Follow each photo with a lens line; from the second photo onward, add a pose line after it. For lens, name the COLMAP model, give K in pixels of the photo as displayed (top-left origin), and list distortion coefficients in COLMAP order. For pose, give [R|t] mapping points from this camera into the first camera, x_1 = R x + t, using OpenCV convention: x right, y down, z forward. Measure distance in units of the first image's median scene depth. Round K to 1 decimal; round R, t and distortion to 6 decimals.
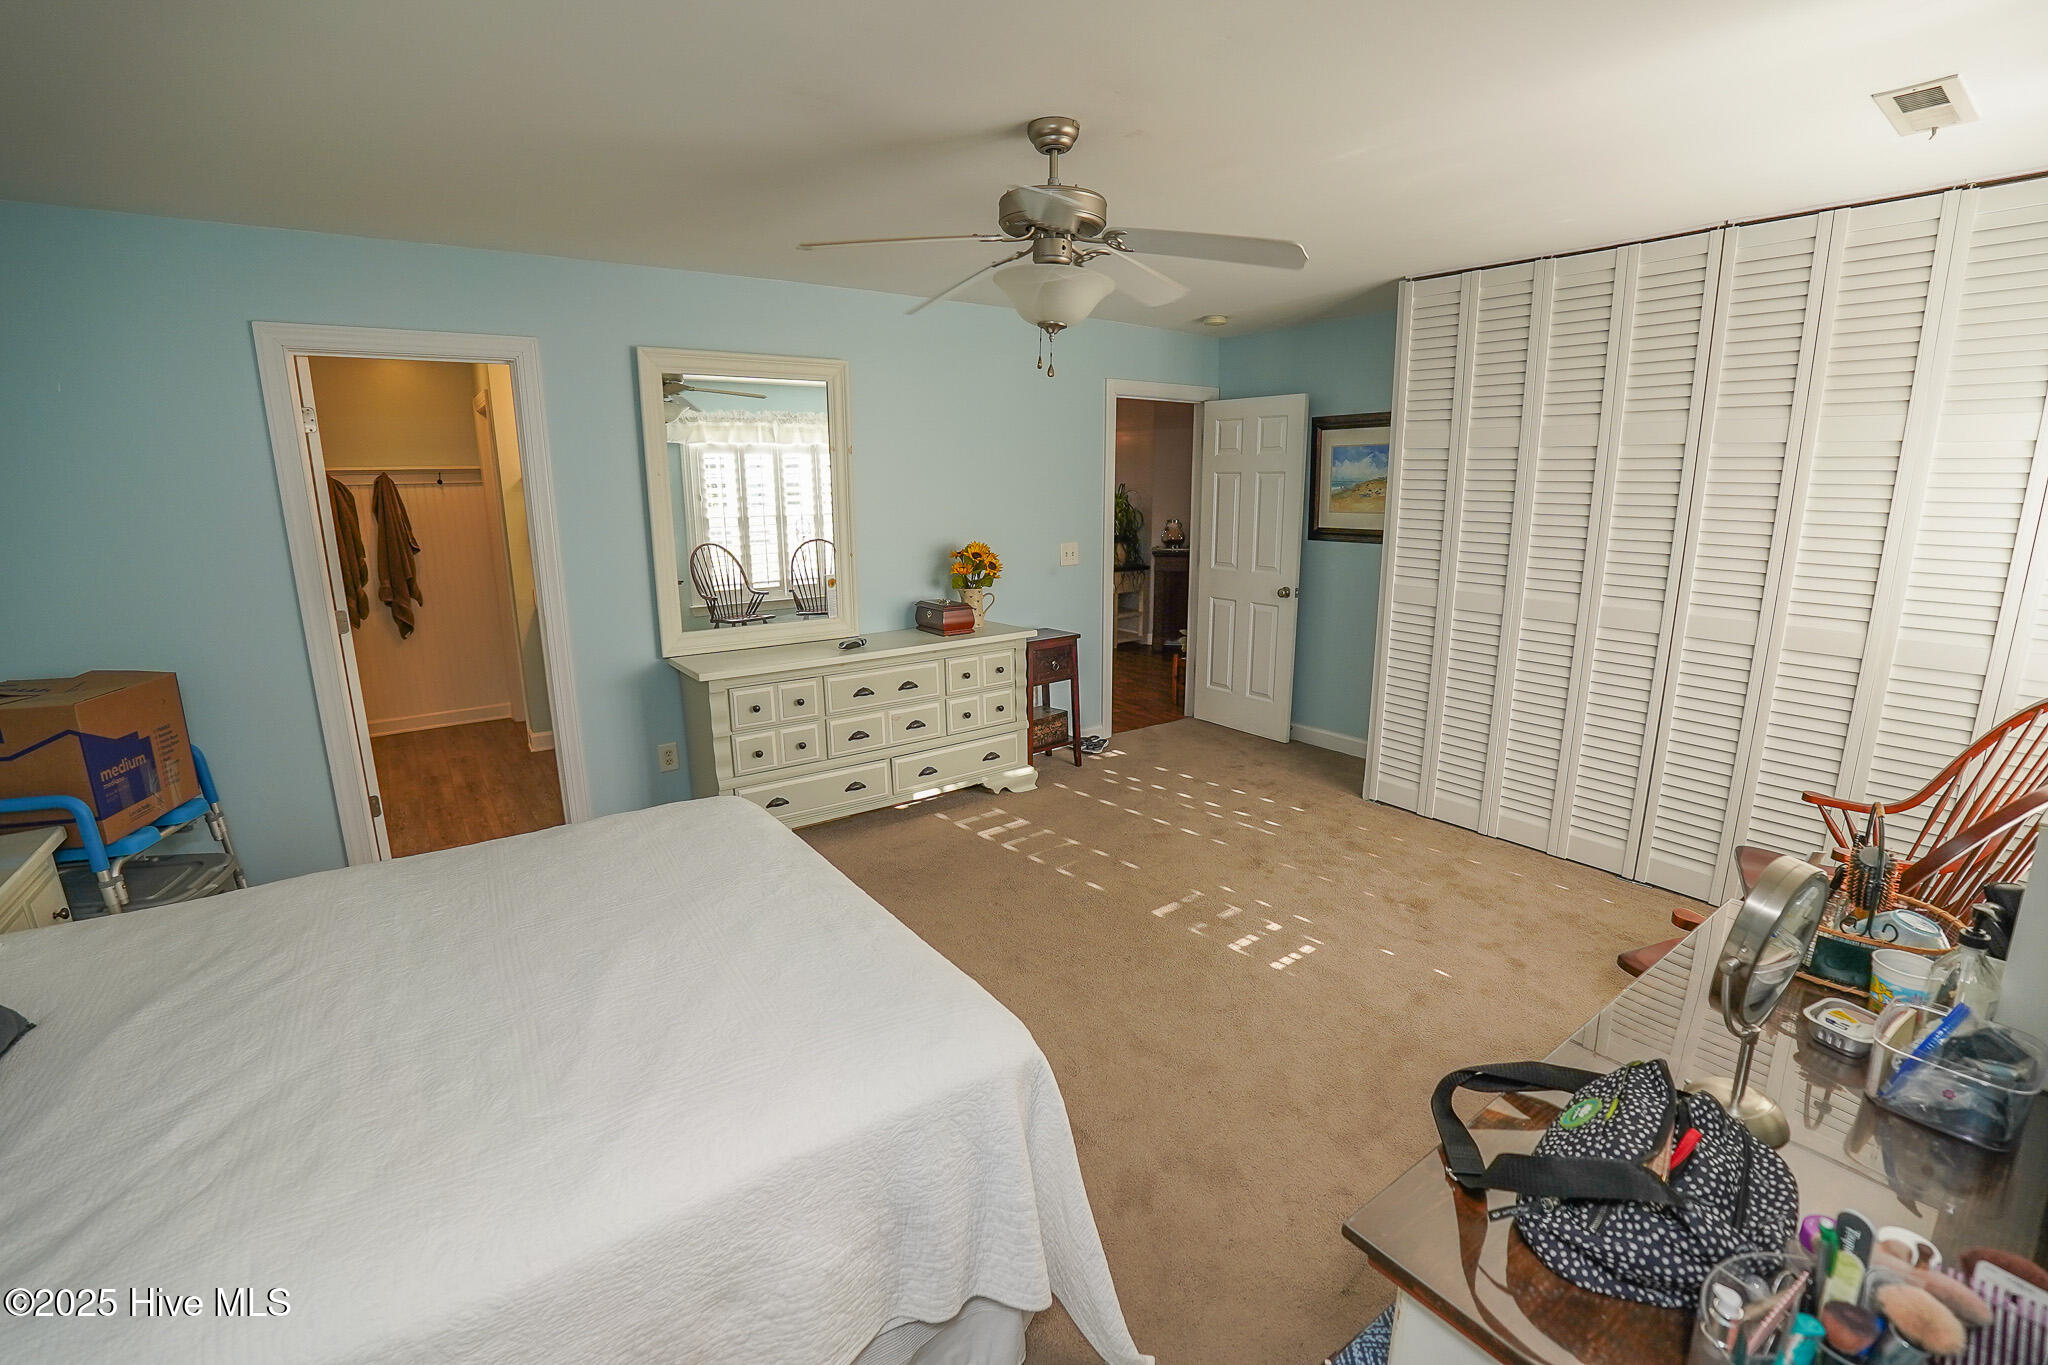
lens RADIAL K [[897.4, 0, 1033.4], [0, 897.4, 686.5], [0, 0, 1]] dist [-0.071026, 0.016544]
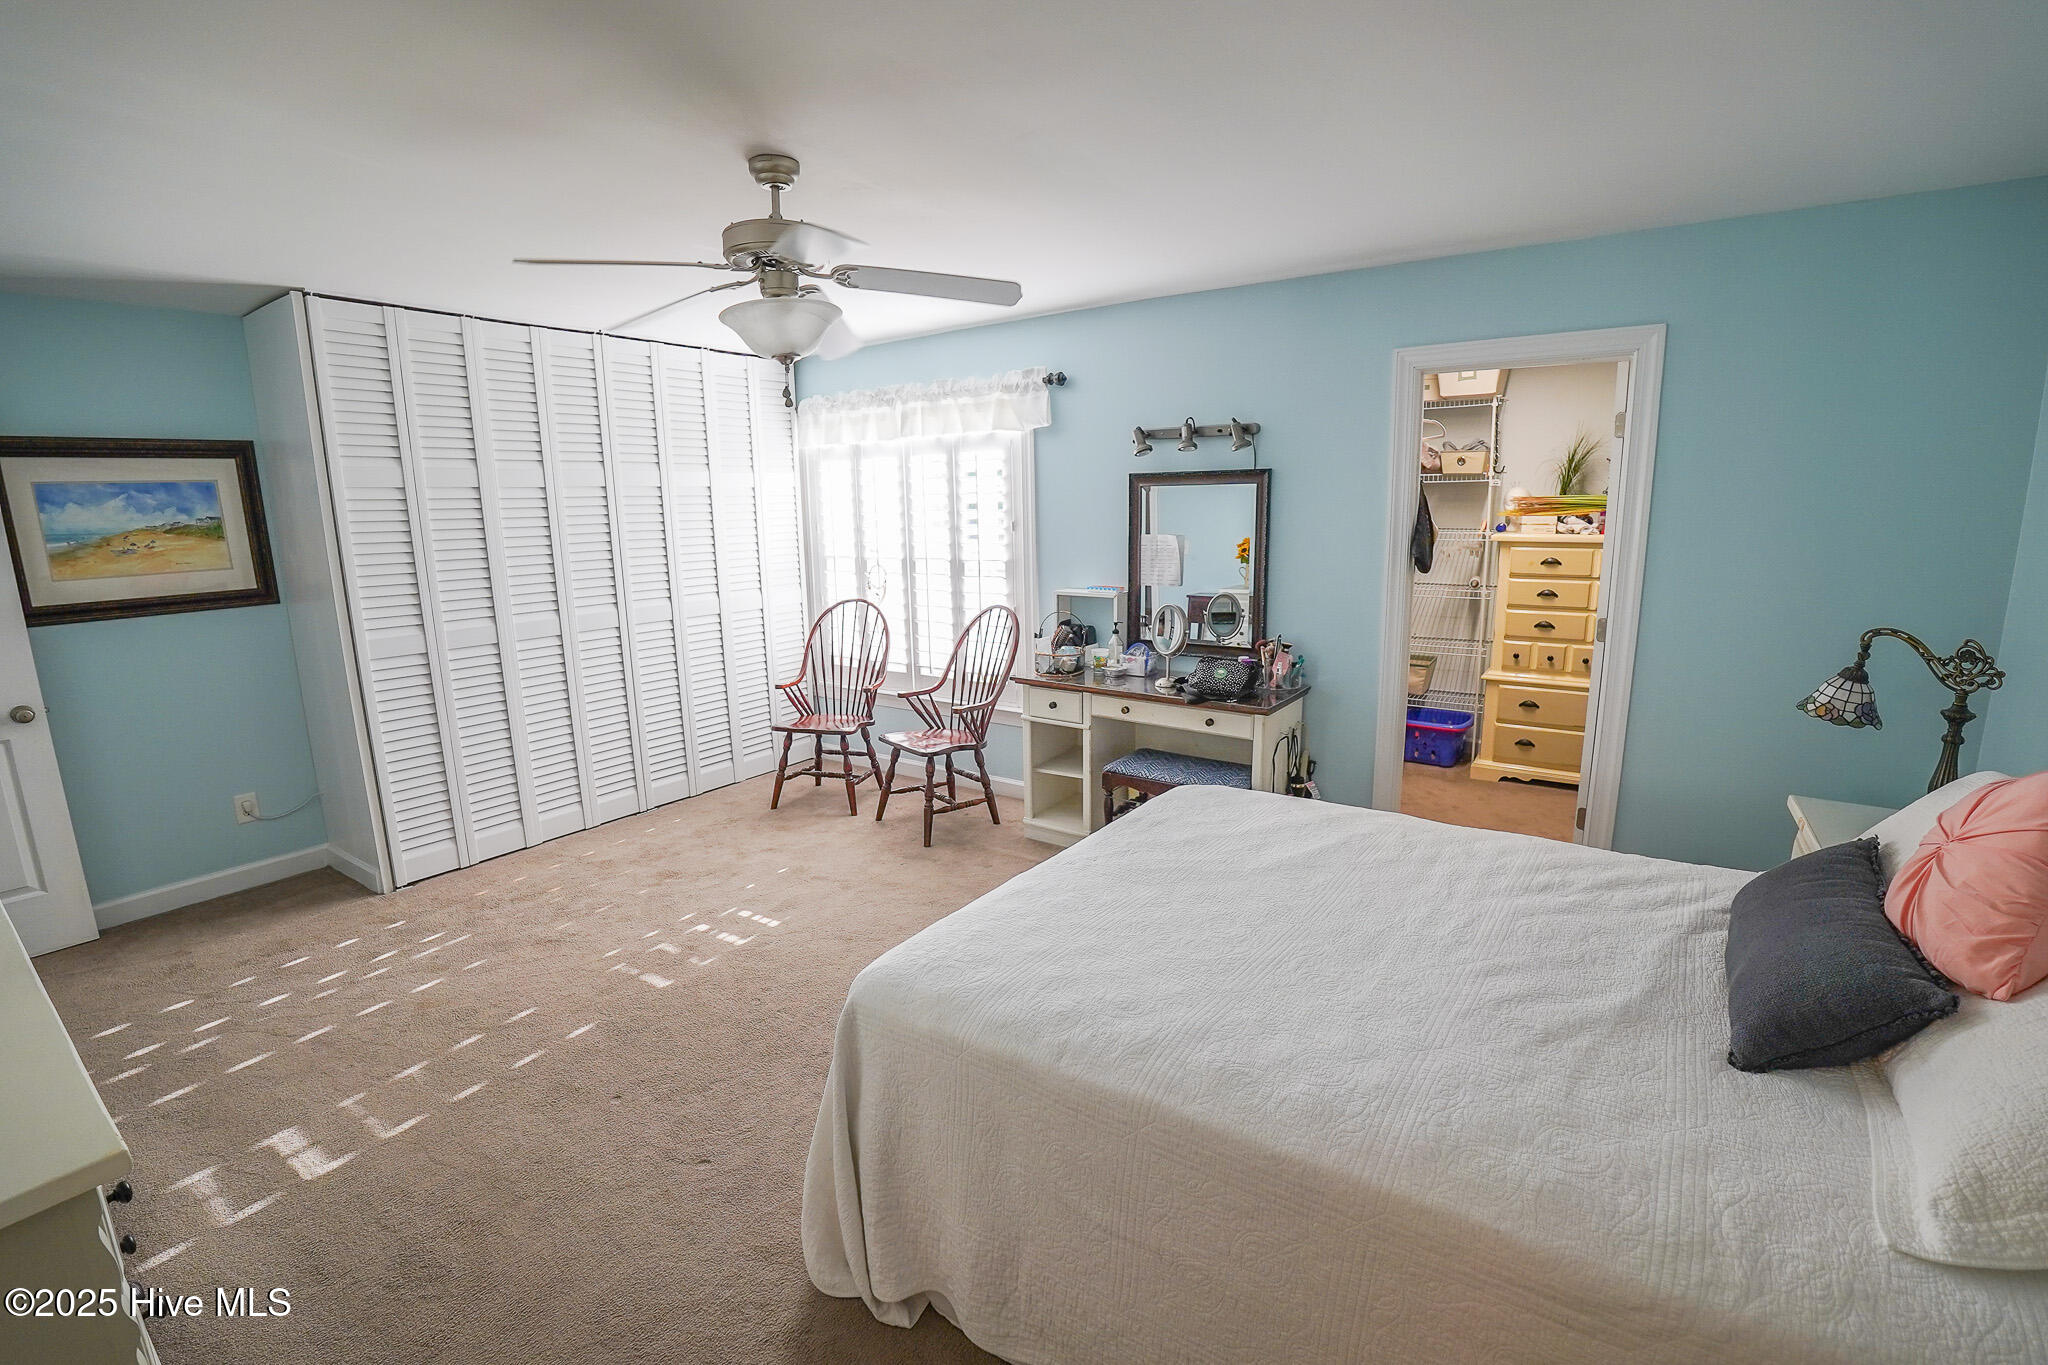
lens RADIAL K [[897.4, 0, 1033.4], [0, 897.4, 686.5], [0, 0, 1]] dist [-0.071026, 0.016544]
pose [[-0.330309, -0.175241, 0.927462, -0.825309], [0.225704, 0.939442, 0.257888, -0.194706], [-0.916490, 0.294514, -0.270754, 0.855657]]
